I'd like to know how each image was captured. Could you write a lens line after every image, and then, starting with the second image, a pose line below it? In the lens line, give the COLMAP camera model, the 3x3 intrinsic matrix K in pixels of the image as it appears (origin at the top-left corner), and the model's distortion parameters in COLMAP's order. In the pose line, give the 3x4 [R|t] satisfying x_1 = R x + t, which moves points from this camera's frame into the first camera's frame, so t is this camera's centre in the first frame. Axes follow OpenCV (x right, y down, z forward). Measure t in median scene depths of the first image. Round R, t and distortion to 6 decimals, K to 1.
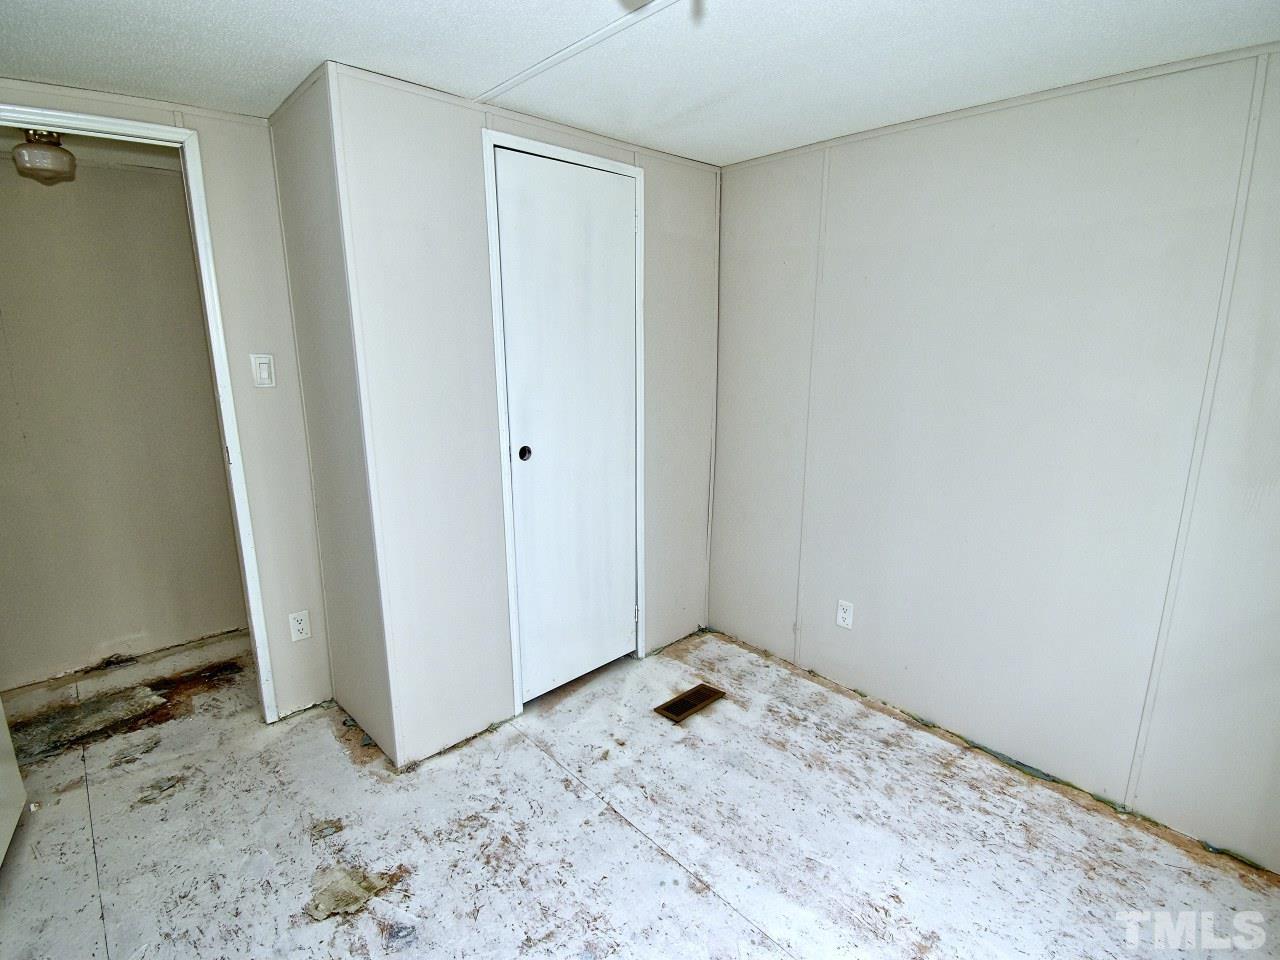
lens RADIAL K [[638.5, 0, 643.8], [0, 638.5, 478.3], [0, 0, 1]] dist [0.023944, -0.028281]
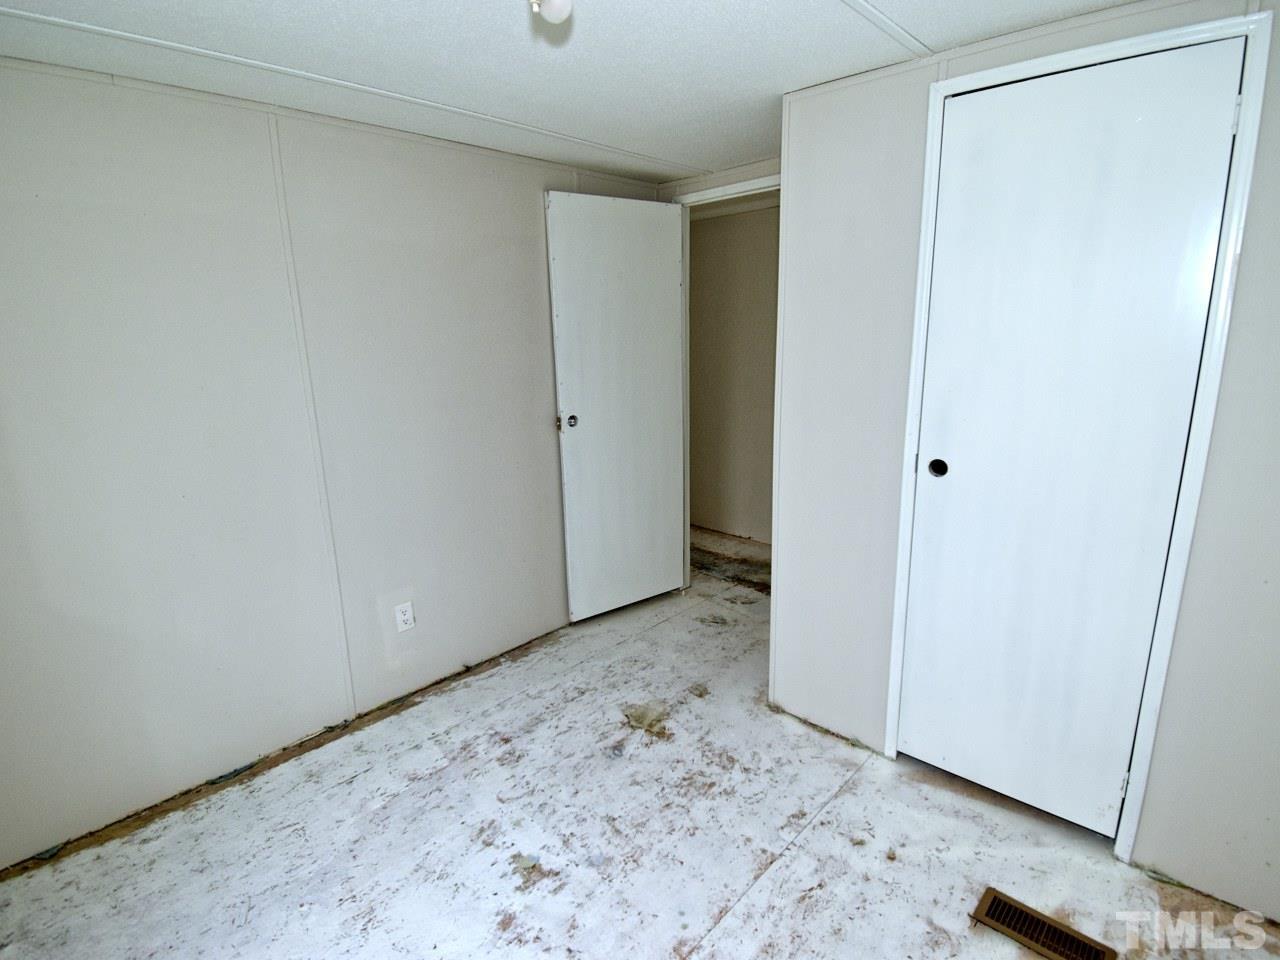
lens RADIAL K [[638.5, 0, 643.8], [0, 638.5, 478.3], [0, 0, 1]] dist [0.023944, -0.028281]
pose [[0.063404, 0.230177, -0.971081, 0.692987], [-0.202162, 0.955828, 0.213362, -0.147122], [0.977297, 0.182788, 0.107137, 0.636952]]
